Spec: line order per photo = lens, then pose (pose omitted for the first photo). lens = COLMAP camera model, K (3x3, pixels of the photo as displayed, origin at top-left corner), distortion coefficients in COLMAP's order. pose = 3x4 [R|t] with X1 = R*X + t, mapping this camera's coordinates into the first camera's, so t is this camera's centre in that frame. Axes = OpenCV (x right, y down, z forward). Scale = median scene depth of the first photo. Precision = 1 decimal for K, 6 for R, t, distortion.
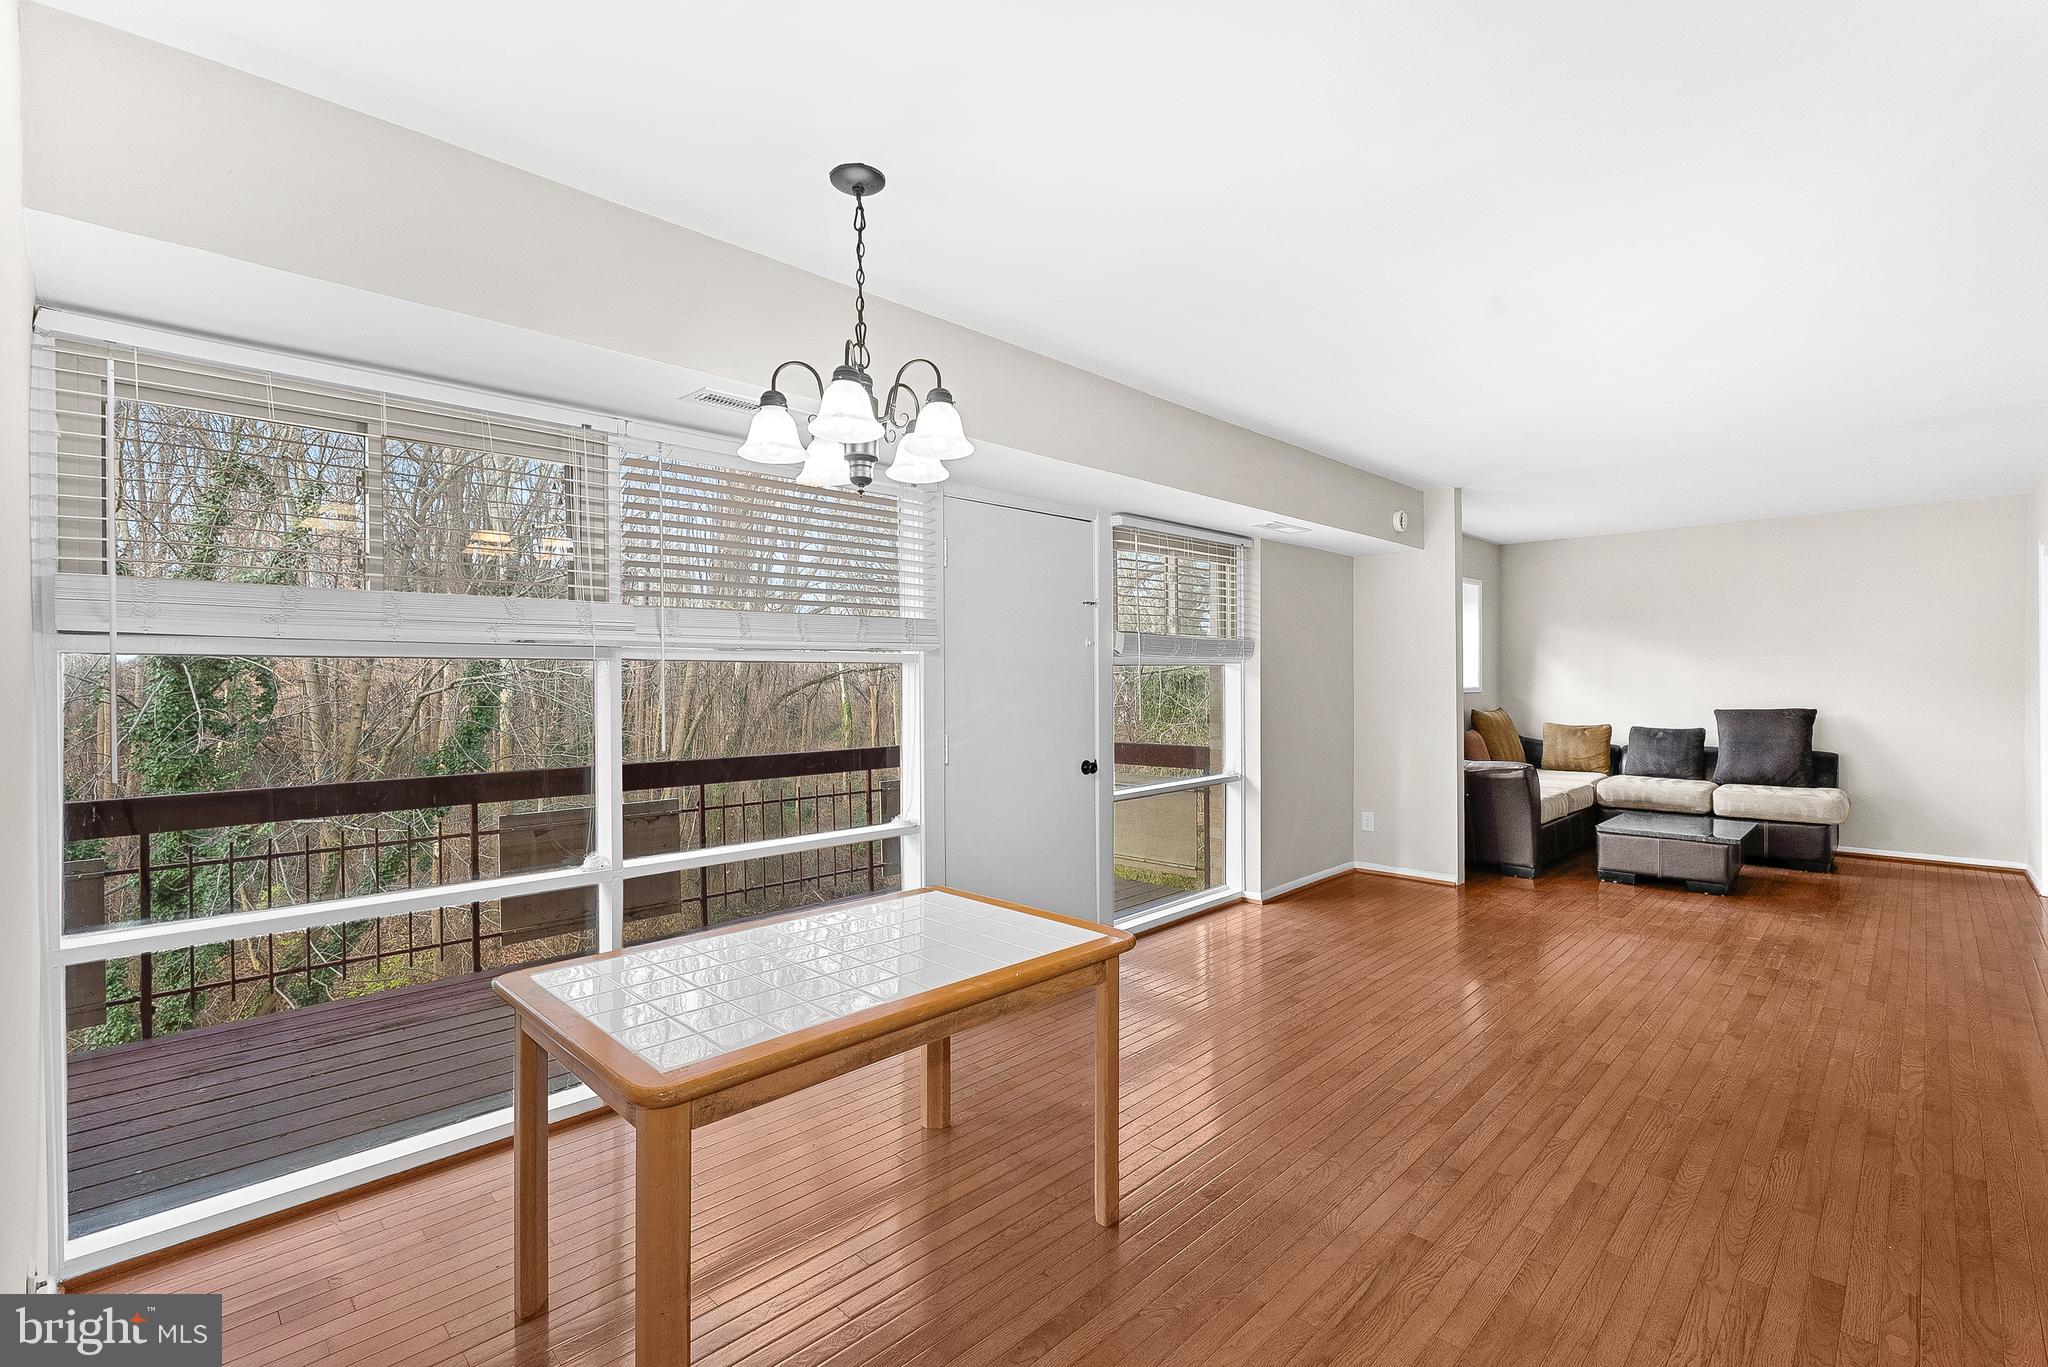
lens RADIAL K [[921.4, 0, 1036.0], [0, 921.4, 681.4], [0, 0, 1]] dist [-0.007000, 0.001815]
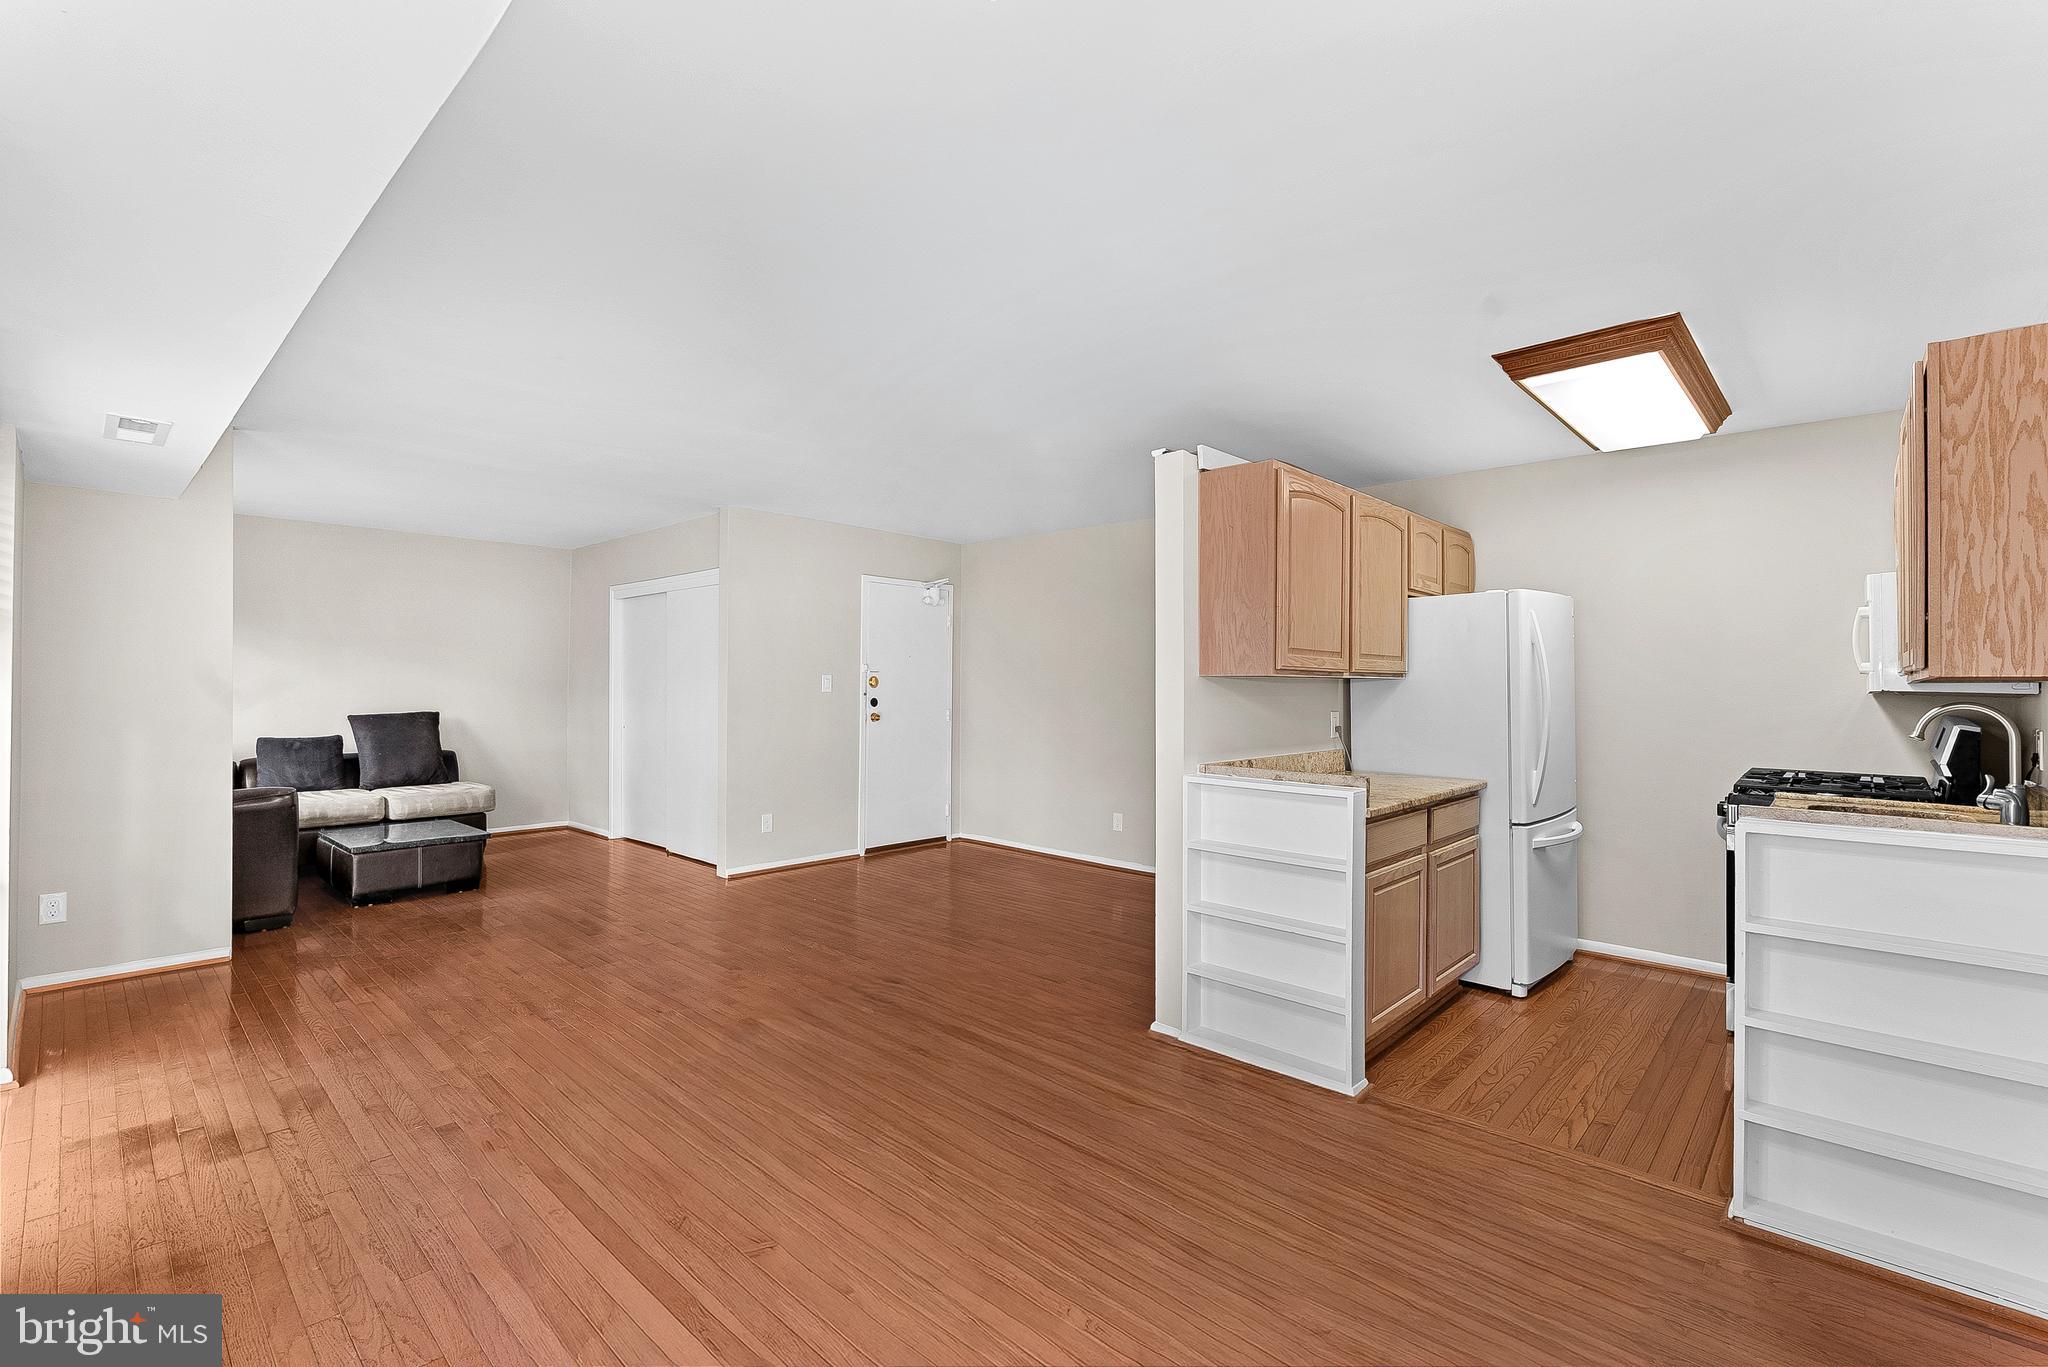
lens RADIAL K [[921.4, 0, 1022.2], [0, 921.4, 688.3], [0, 0, 1]] dist [-0.007000, 0.001815]
pose [[-0.017304, -0.002236, 0.999848, -0.375672], [-0.002402, 0.999995, 0.002194, -0.002403], [-0.999847, -0.002363, -0.017310, 0.462647]]
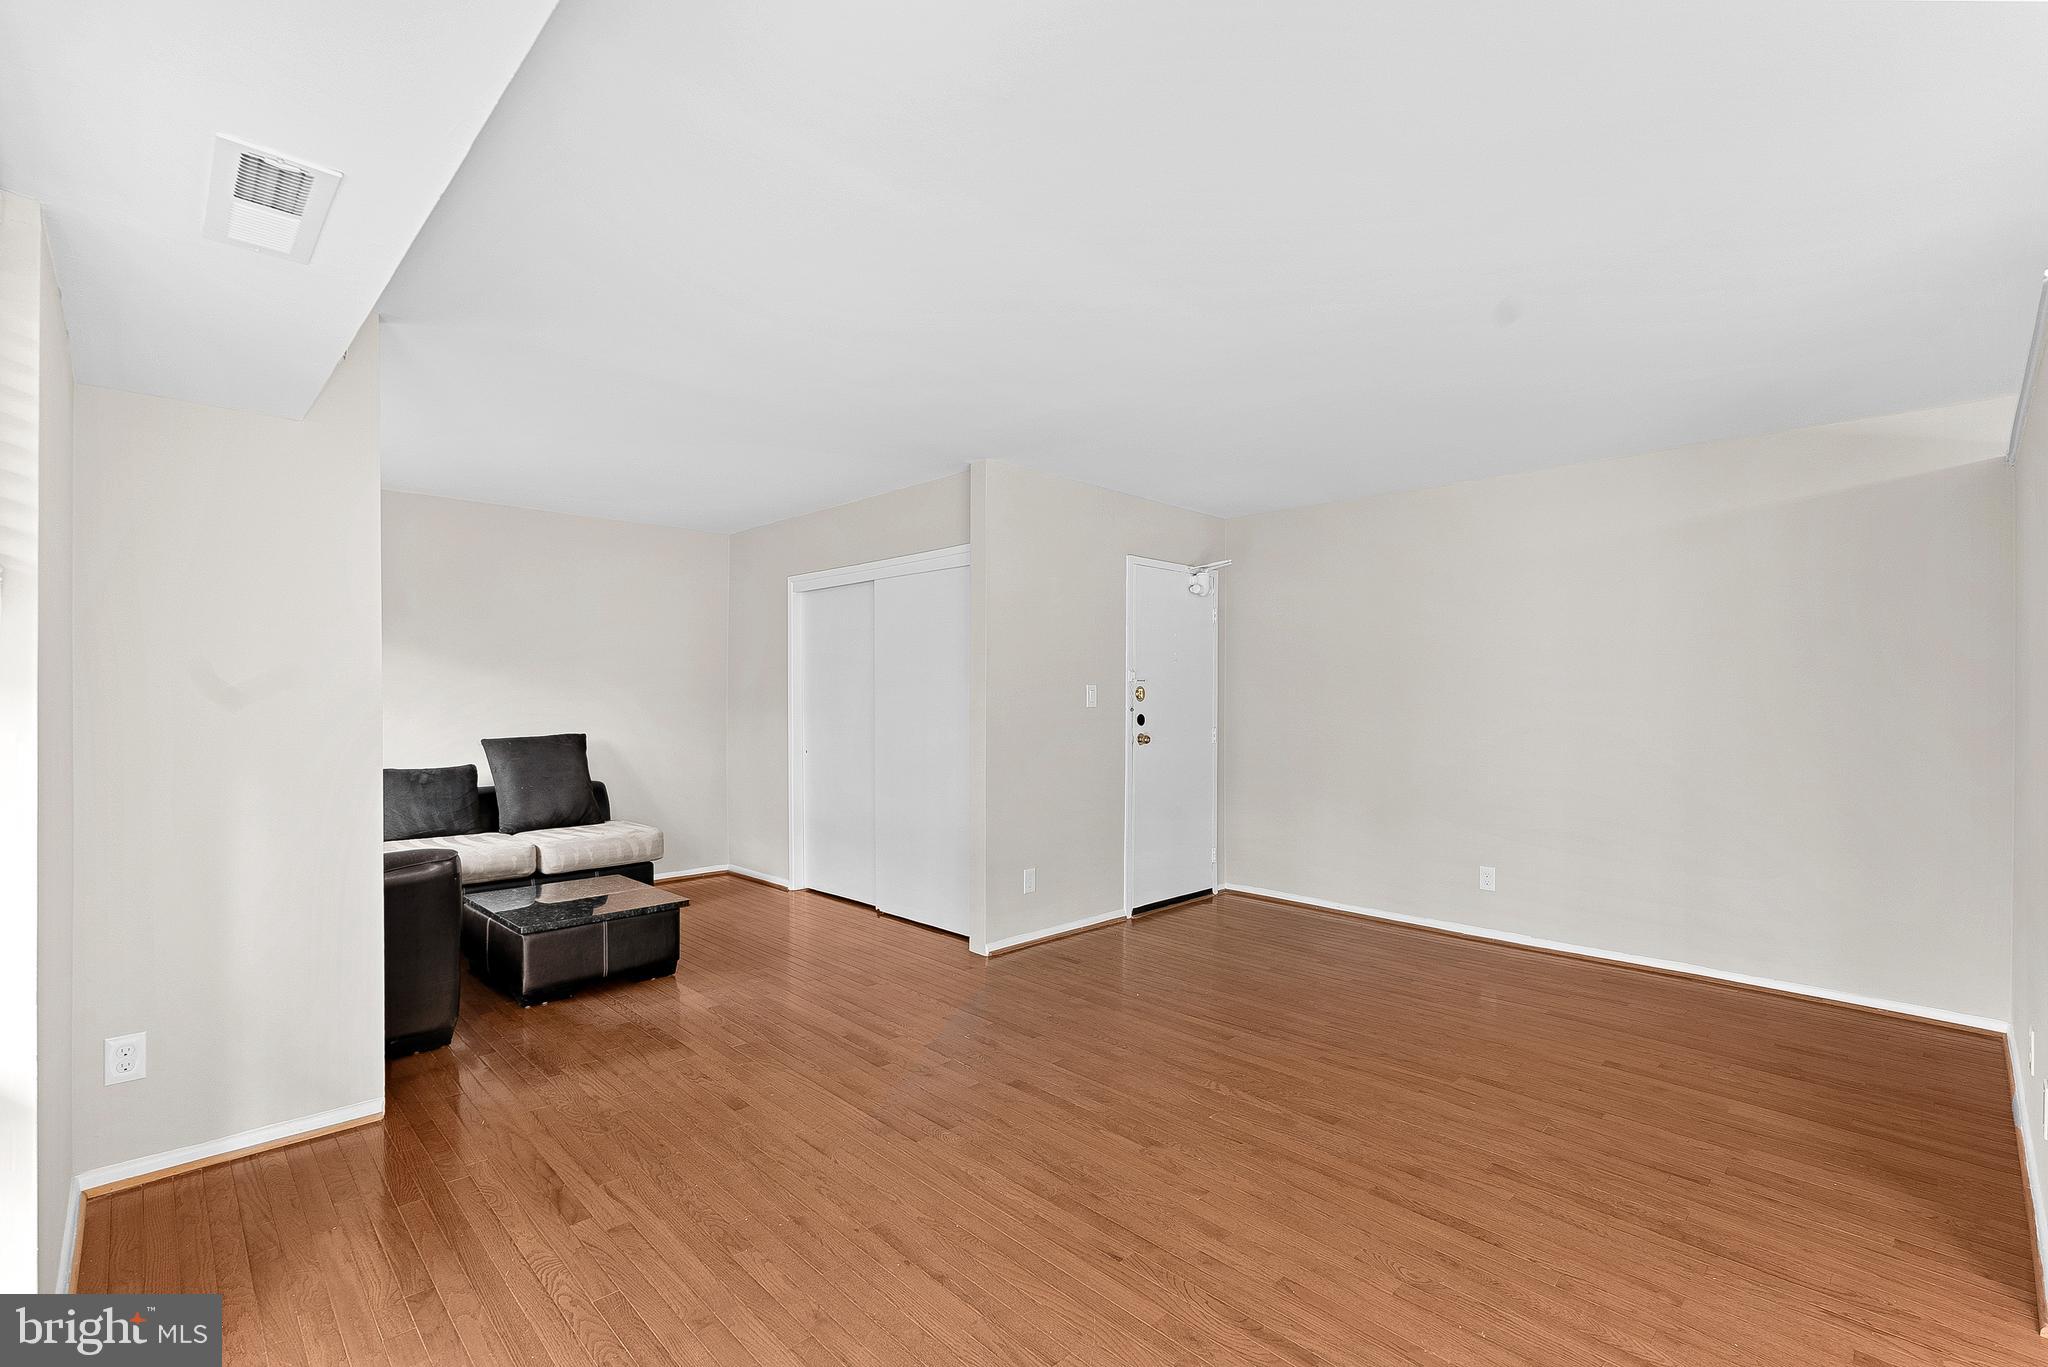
lens RADIAL K [[921.4, 0, 1020.4], [0, 921.4, 703.1], [0, 0, 1]] dist [-0.007000, 0.001815]
pose [[0.025175, -0.008150, 0.999650, -0.036155], [0.002698, 0.999964, 0.008085, -0.006857], [-0.999679, 0.002494, 0.025196, 0.804941]]
